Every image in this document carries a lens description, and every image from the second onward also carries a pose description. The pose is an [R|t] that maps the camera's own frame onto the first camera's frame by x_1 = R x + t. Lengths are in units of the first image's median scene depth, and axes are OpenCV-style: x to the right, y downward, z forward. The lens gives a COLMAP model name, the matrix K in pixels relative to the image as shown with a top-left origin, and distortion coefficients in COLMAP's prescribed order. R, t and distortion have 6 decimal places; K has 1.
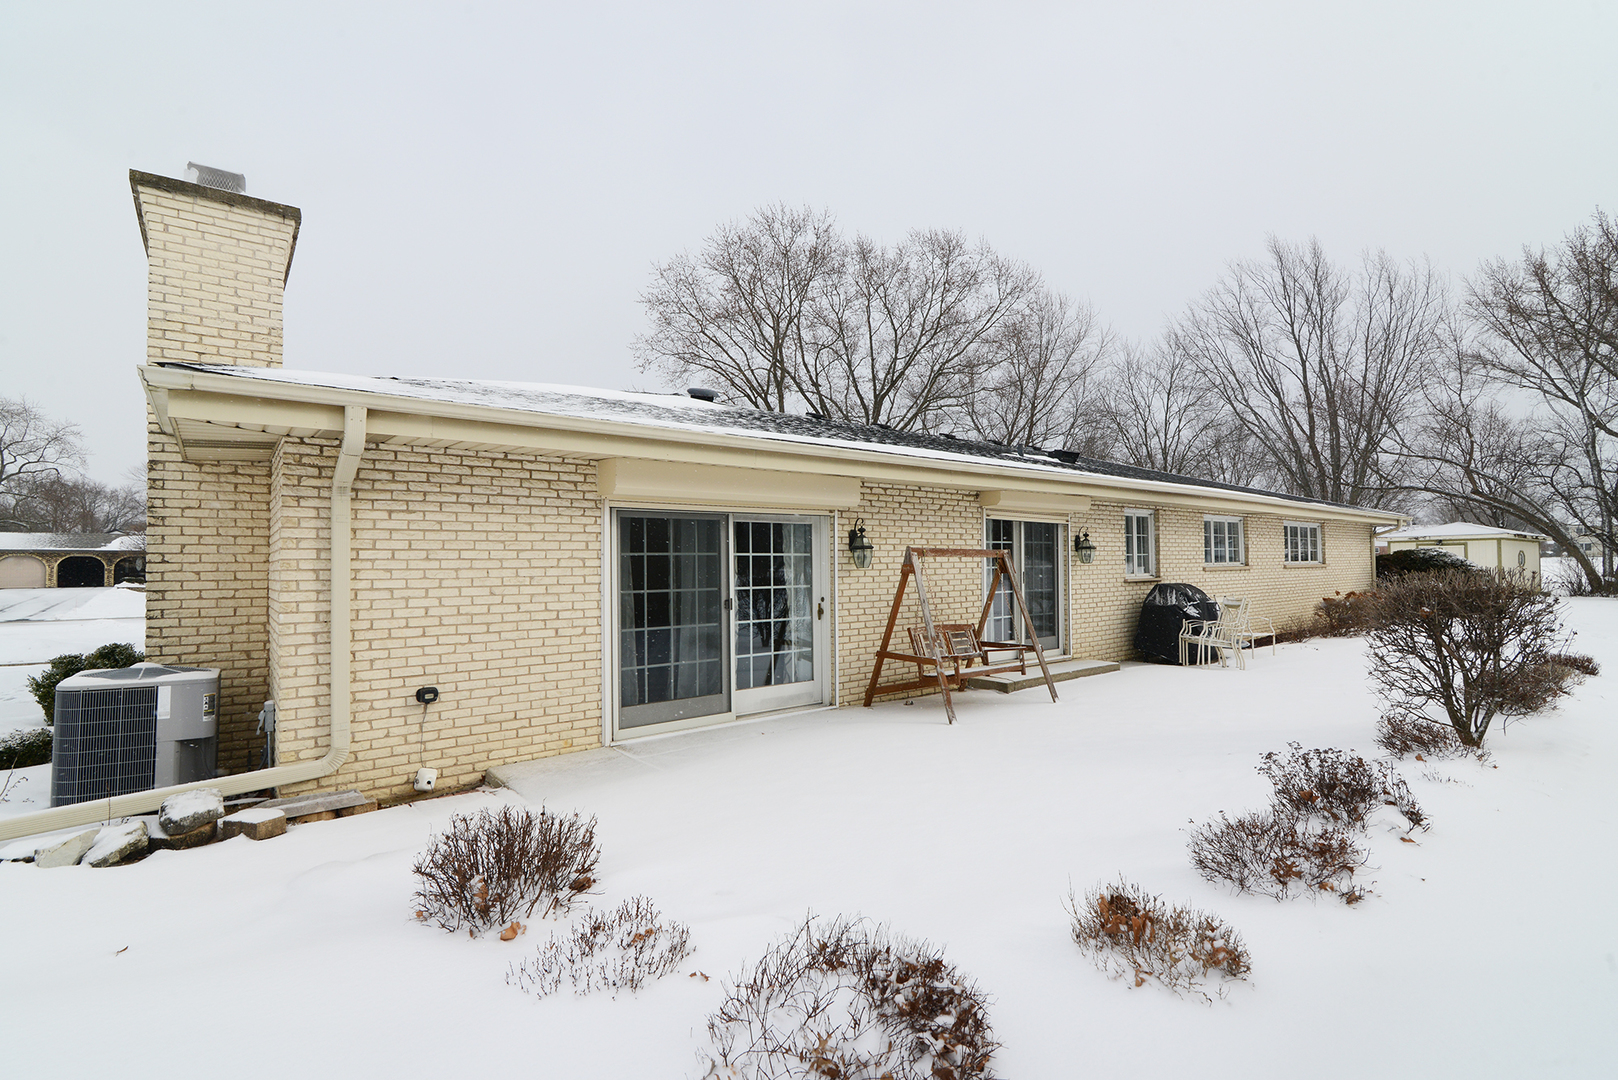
lens RADIAL K [[750.0, 0, 809.9], [0, 750.0, 548.9], [0, 0, 1]] dist [-0.003185, -0.000179]
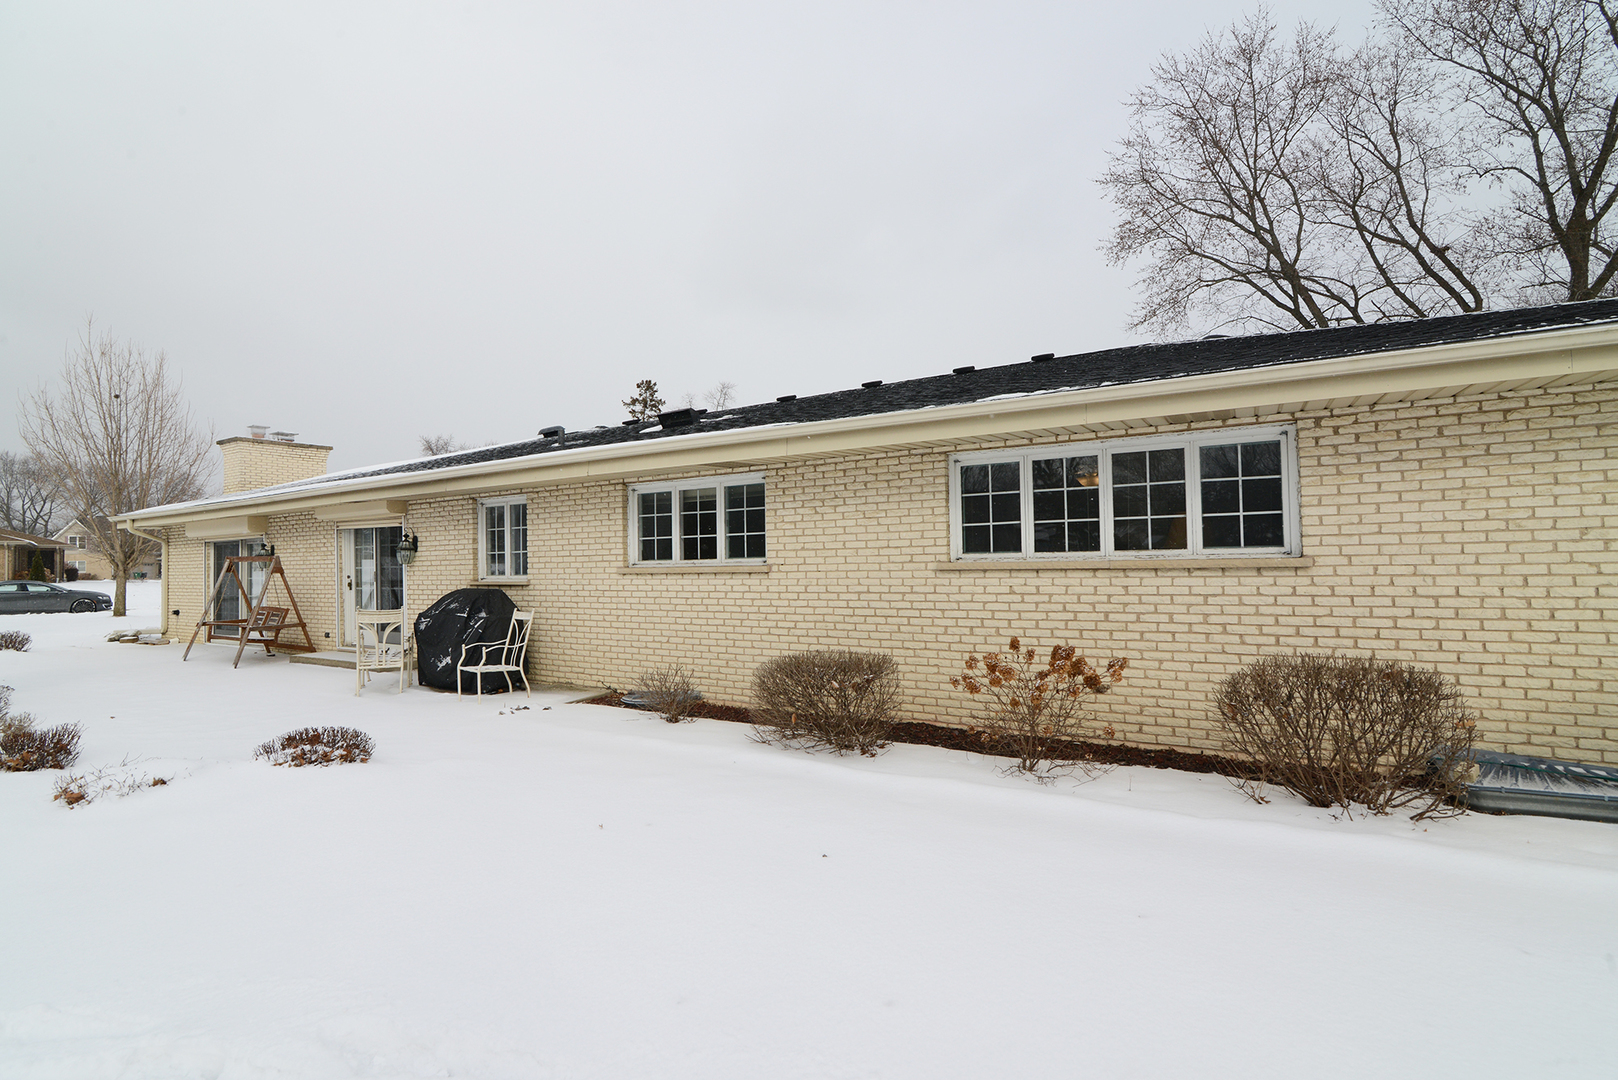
lens RADIAL K [[750.0, 0, 811.4], [0, 750.0, 537.7], [0, 0, 1]] dist [-0.003185, -0.000179]
pose [[0.340515, -0.020811, -0.940009, 1.266060], [0.040031, 0.999169, -0.007620, 0.009885], [0.939386, -0.035035, 0.341066, 1.008038]]
